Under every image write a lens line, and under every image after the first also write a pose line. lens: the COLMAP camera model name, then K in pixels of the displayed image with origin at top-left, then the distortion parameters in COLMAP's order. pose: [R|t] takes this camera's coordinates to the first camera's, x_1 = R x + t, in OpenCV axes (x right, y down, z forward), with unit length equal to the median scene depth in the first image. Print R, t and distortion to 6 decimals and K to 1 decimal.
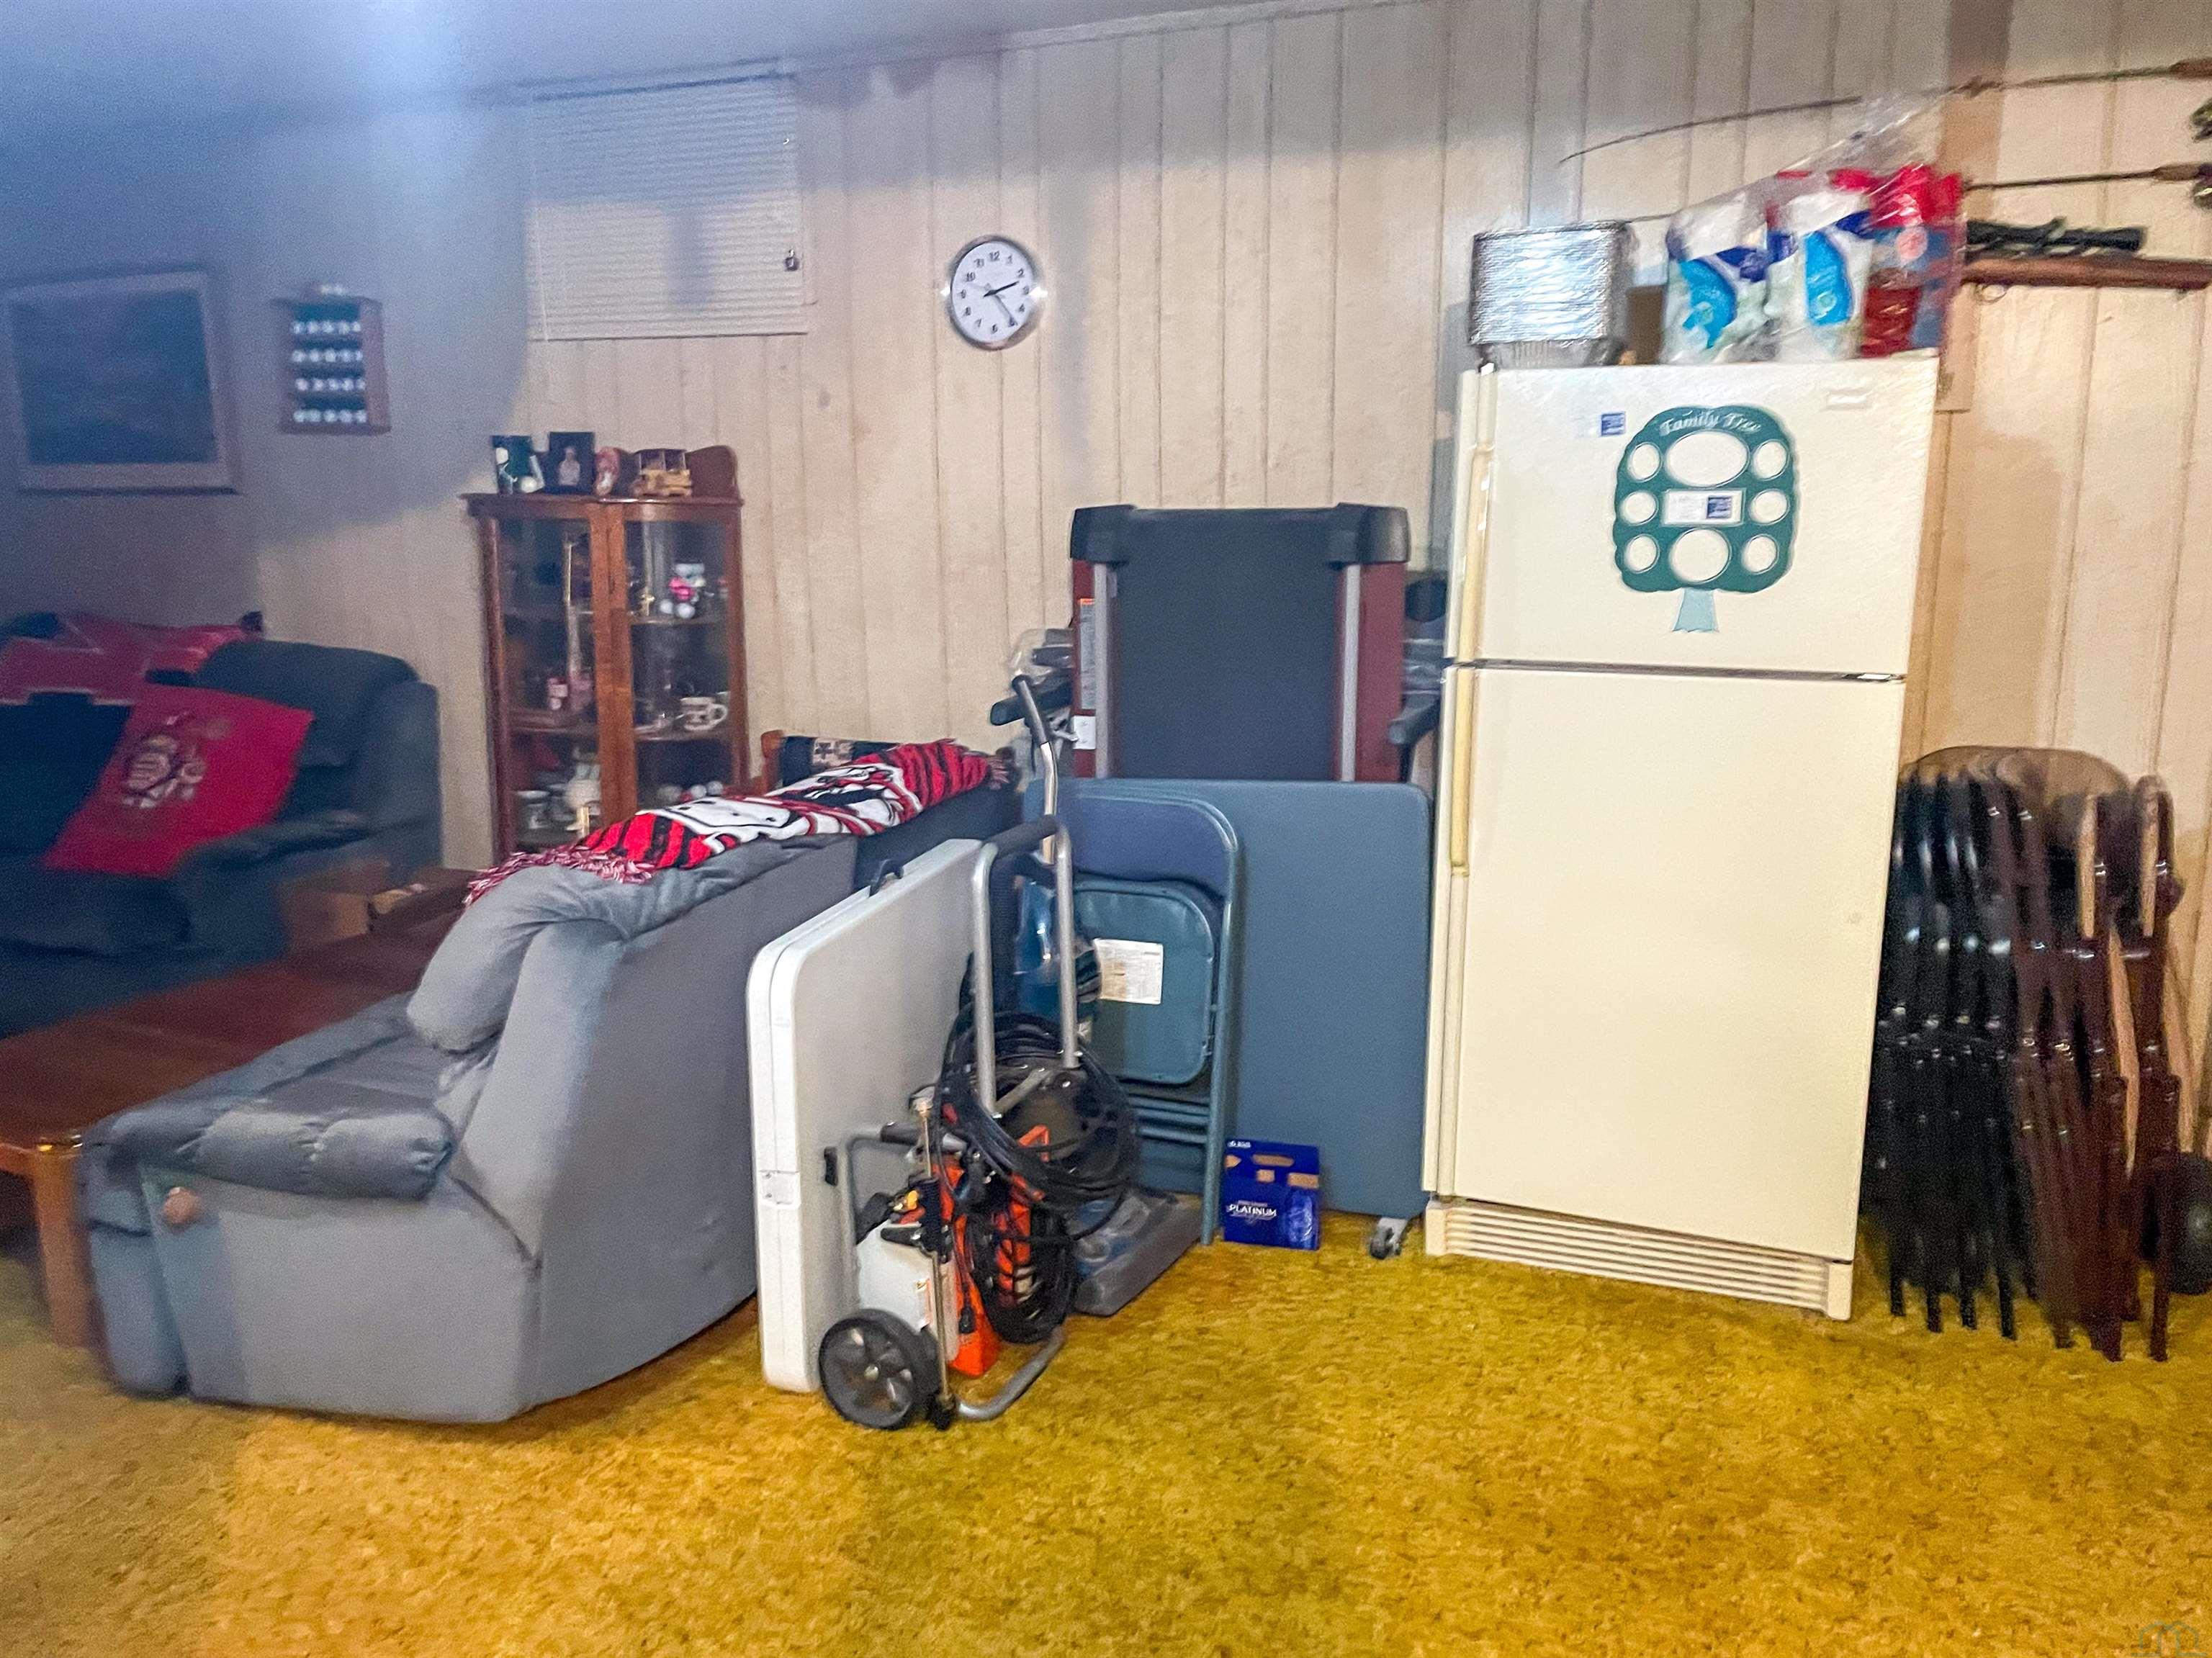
lens RADIAL K [[1671.2, 0, 1106.0], [0, 1671.2, 829.0], [0, 0, 1]] dist [0.024997, -0.000141]
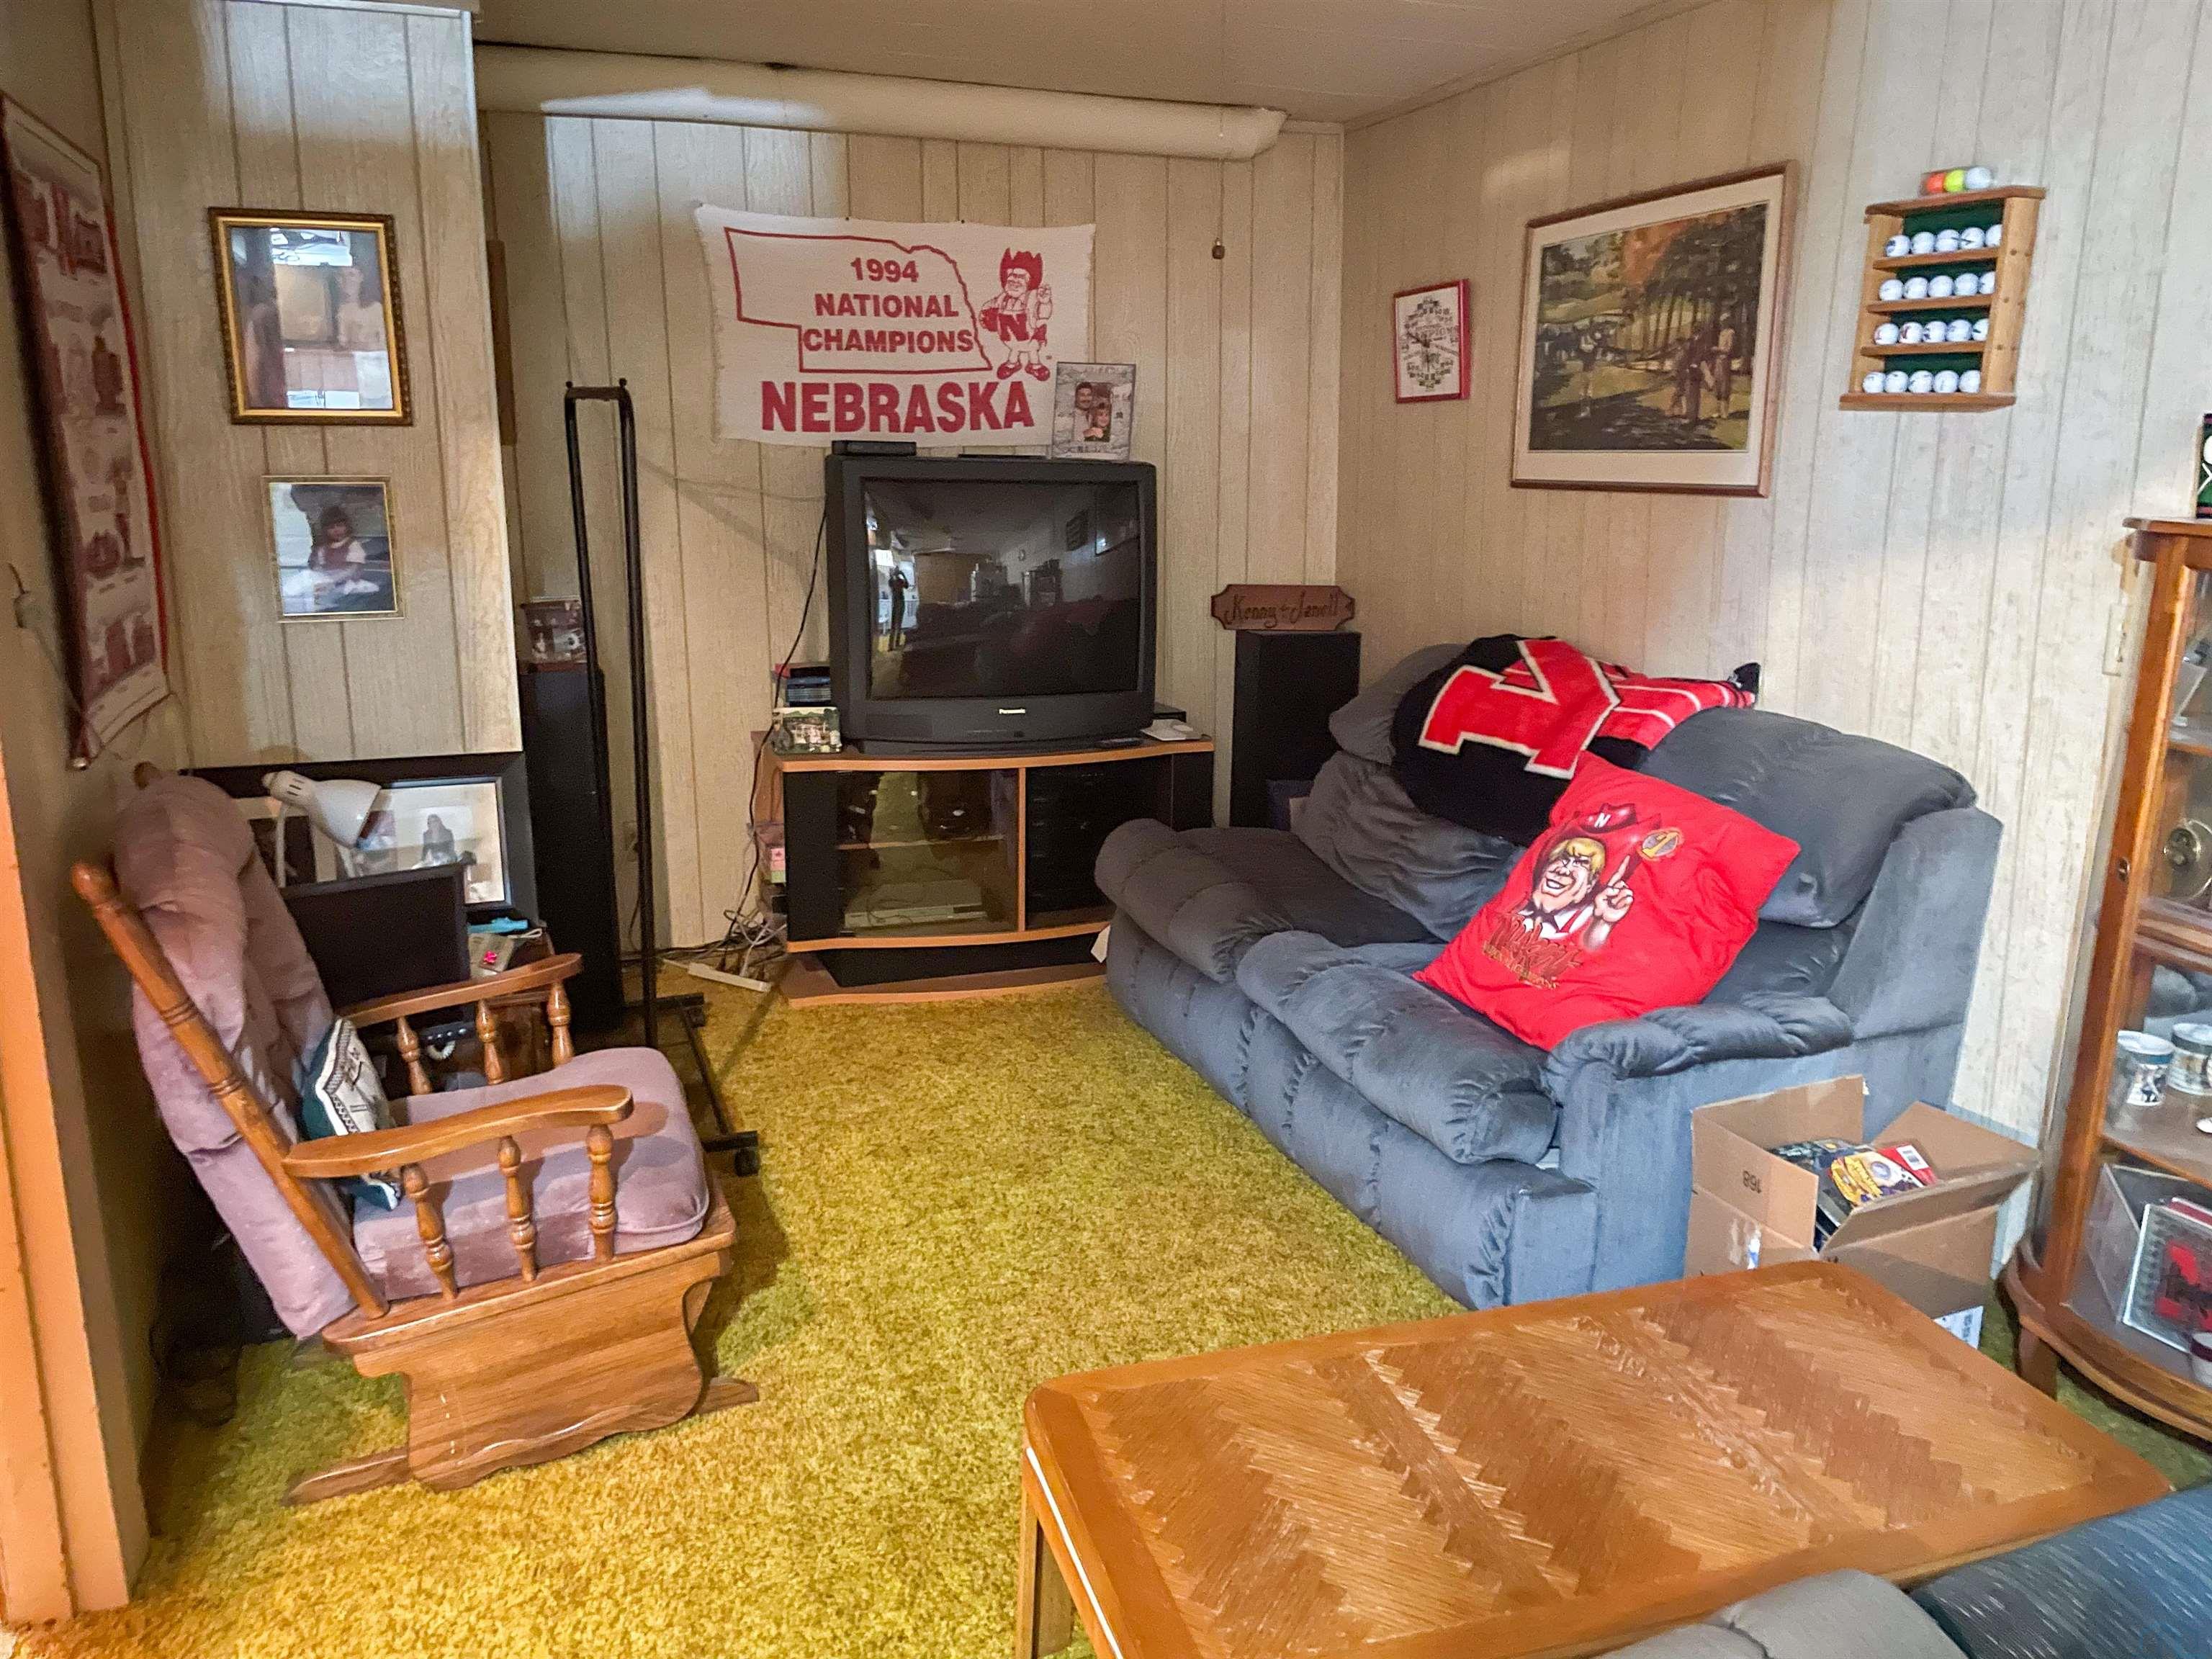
lens RADIAL K [[1688.5, 0, 1106.0], [0, 1688.5, 829.5], [0, 0, 1]] dist [-0.005464, -0.004746]
pose [[0.662621, 0.178768, -0.727307, -0.173704], [-0.167909, 0.981835, 0.088355, -0.085213], [0.729890, 0.063576, 0.680601, 0.357183]]
